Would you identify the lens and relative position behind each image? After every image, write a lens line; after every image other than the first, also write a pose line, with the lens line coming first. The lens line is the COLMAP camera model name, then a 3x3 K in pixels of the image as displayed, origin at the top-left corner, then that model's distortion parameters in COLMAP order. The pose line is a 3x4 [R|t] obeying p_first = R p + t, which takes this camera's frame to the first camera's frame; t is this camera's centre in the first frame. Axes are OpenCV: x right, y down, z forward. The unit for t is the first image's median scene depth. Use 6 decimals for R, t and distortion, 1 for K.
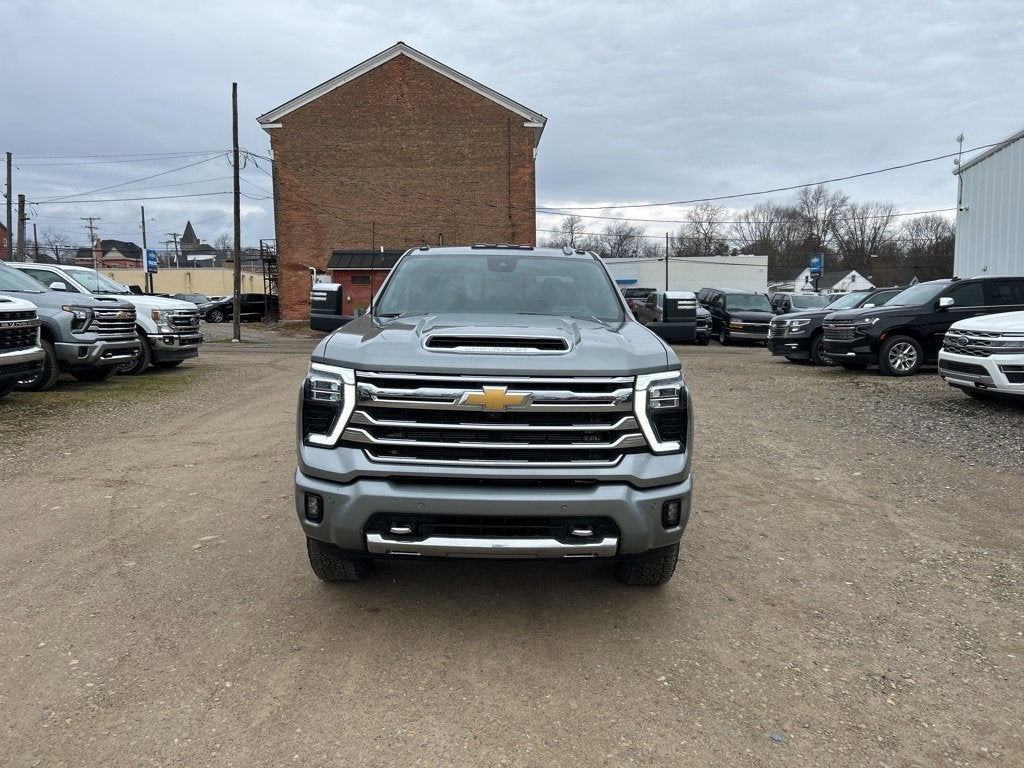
lens RADIAL K [[767.0, 0, 510.6], [0, 767.0, 387.1], [0, 0, 1]] dist [0.054205, -0.053048]
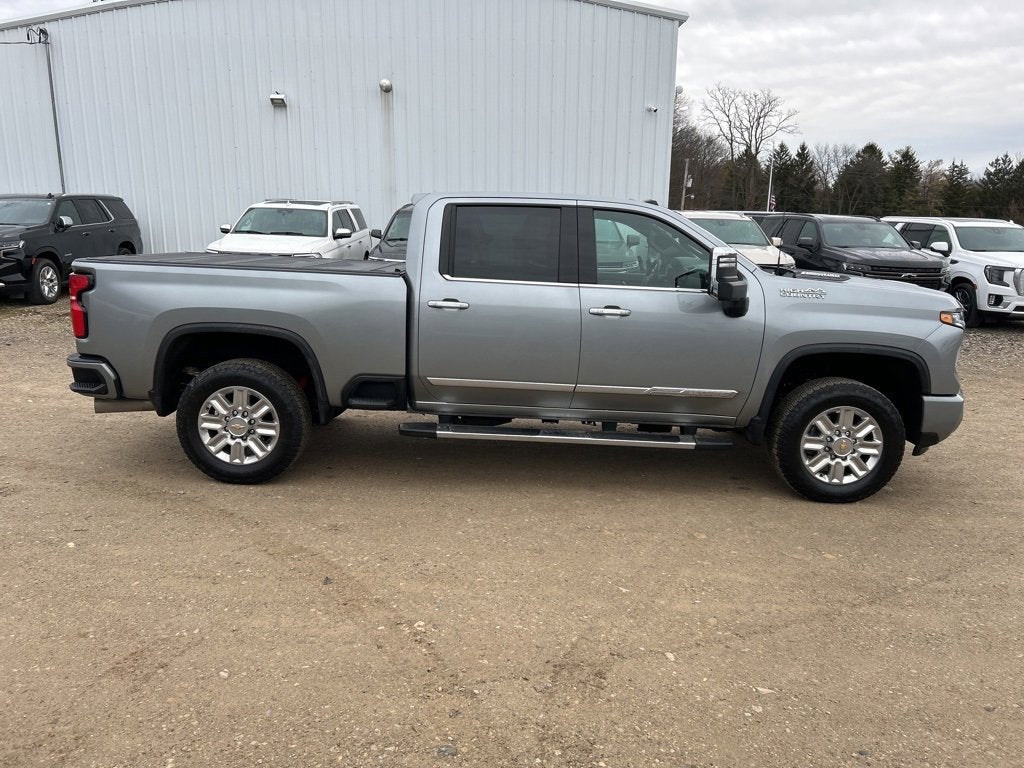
lens RADIAL K [[767.0, 0, 509.7], [0, 767.0, 383.3], [0, 0, 1]] dist [0.054205, -0.053048]
pose [[0.019852, -0.215114, 0.976387, -0.427051], [0.091257, 0.972893, 0.212488, -0.071802], [-0.995630, 0.084883, 0.038944, 0.454775]]
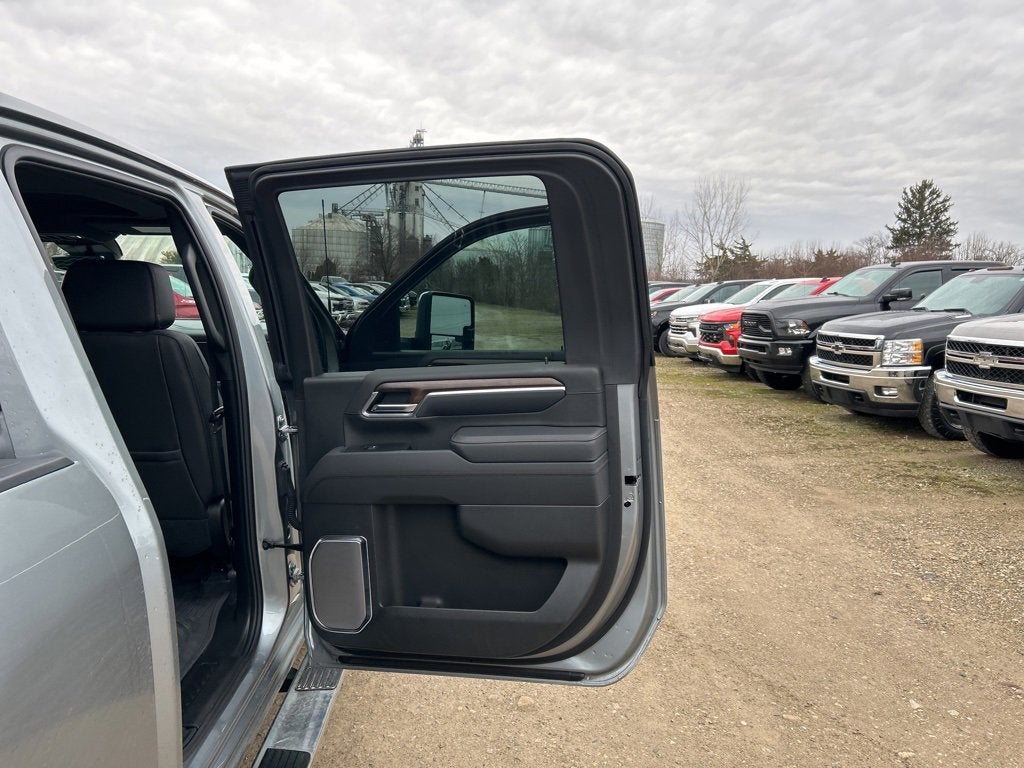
lens RADIAL K [[767.0, 0, 521.1], [0, 767.0, 387.1], [0, 0, 1]] dist [0.054205, -0.053048]
pose [[-0.998323, -0.015856, -0.055678, -0.109894], [-0.028826, 0.970203, 0.240571, -0.074941], [0.050205, 0.241773, -0.969033, 0.586784]]
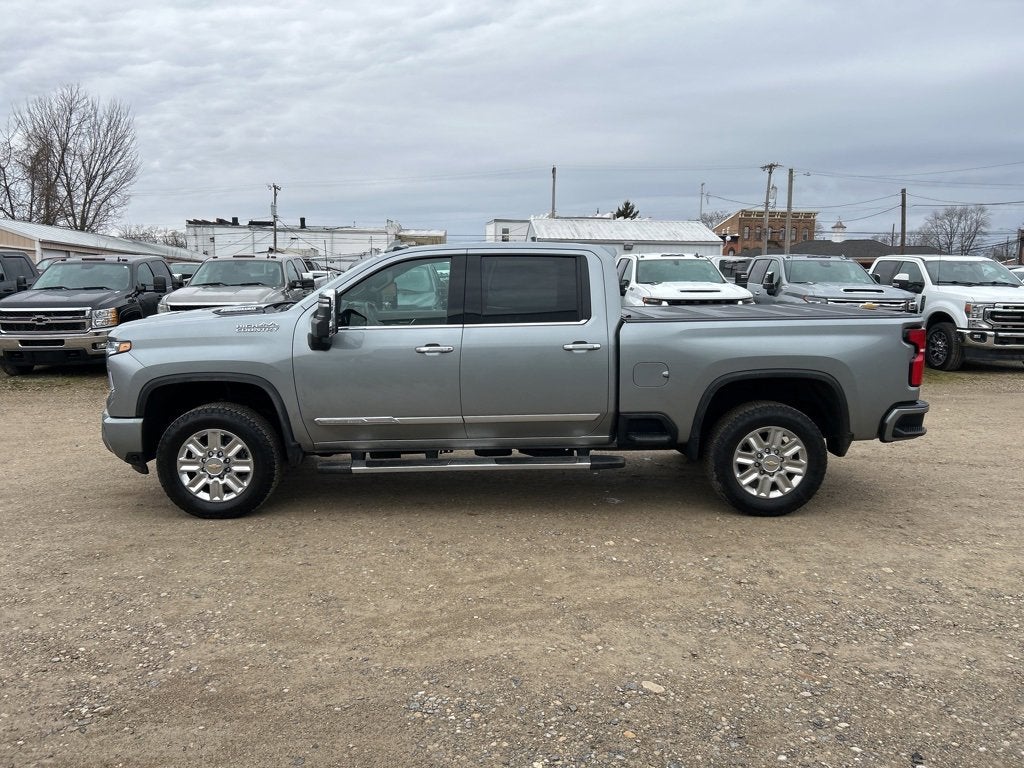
lens RADIAL K [[767.0, 0, 510.6], [0, 767.0, 378.7], [0, 0, 1]] dist [0.054205, -0.053048]
pose [[0.016359, 0.125250, -0.991990, 0.448989], [-0.118987, 0.985317, 0.122445, -0.059120], [0.992761, 0.116031, 0.031022, 0.448101]]
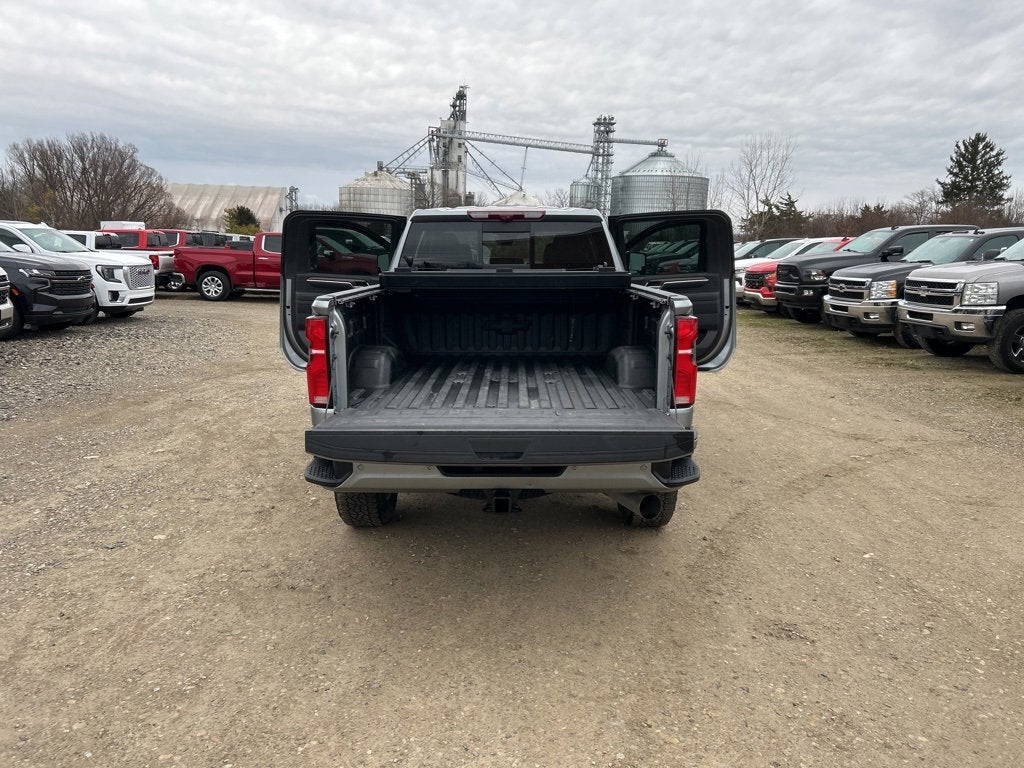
lens RADIAL K [[767.0, 0, 507.5], [0, 767.0, 385.2], [0, 0, 1]] dist [0.054205, -0.053048]
pose [[-0.999715, -0.022068, 0.009153, -0.011781], [-0.018423, 0.955997, 0.292797, -0.114683], [-0.015212, 0.292545, -0.956131, 0.914175]]
